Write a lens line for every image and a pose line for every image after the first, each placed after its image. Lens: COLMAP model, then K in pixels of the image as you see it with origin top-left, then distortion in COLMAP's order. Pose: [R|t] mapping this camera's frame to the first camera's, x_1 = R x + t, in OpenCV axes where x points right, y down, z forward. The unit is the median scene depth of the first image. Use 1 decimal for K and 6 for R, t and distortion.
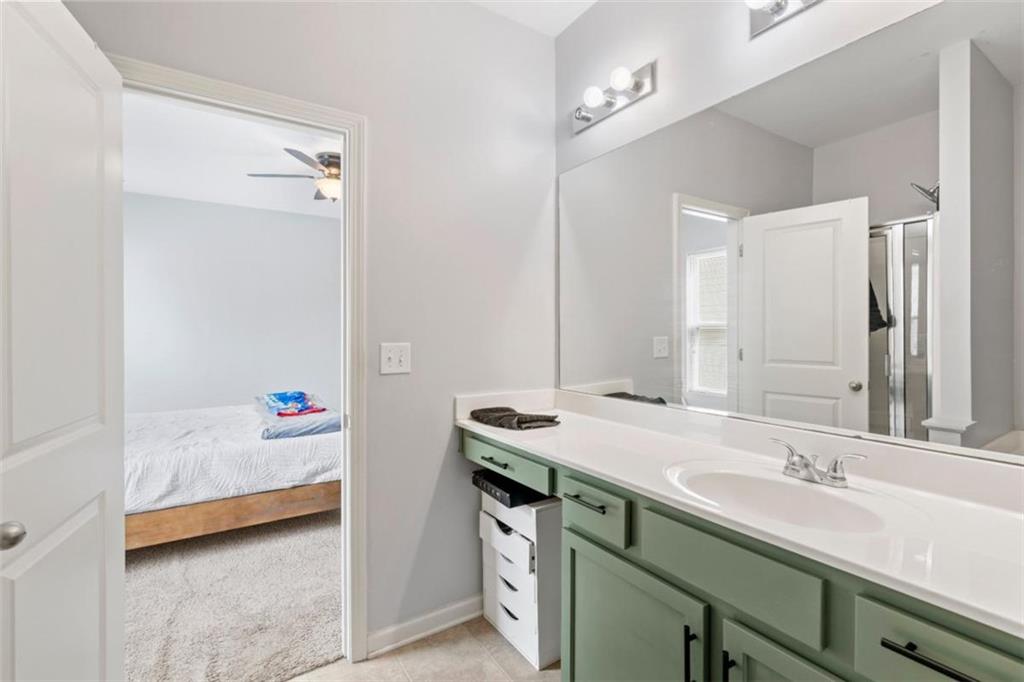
lens RADIAL K [[468.1, 0, 513.5], [0, 468.1, 325.1], [0, 0, 1]] dist [-0.010367, 0.000613]
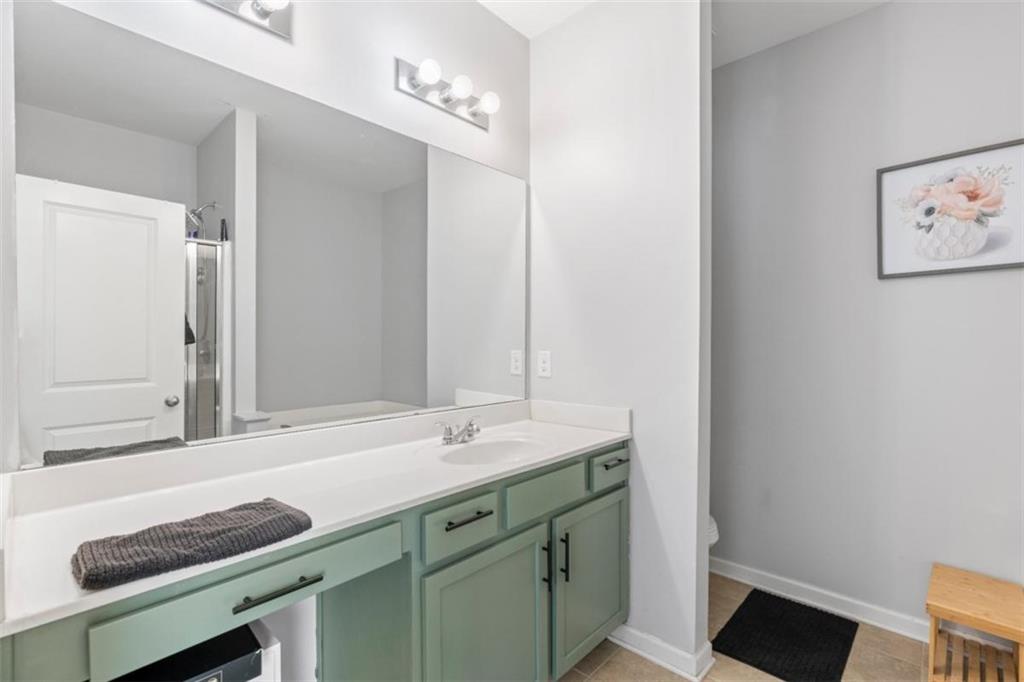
lens RADIAL K [[451.3, 0, 512.0], [0, 451.3, 341.0], [0, 0, 1]] dist [0.000979, 0.000438]
pose [[-0.200854, -0.009589, 0.979574, -0.399999], [-0.001737, 0.999954, 0.009432, -0.001067], [-0.979620, 0.000193, -0.200861, 0.558995]]
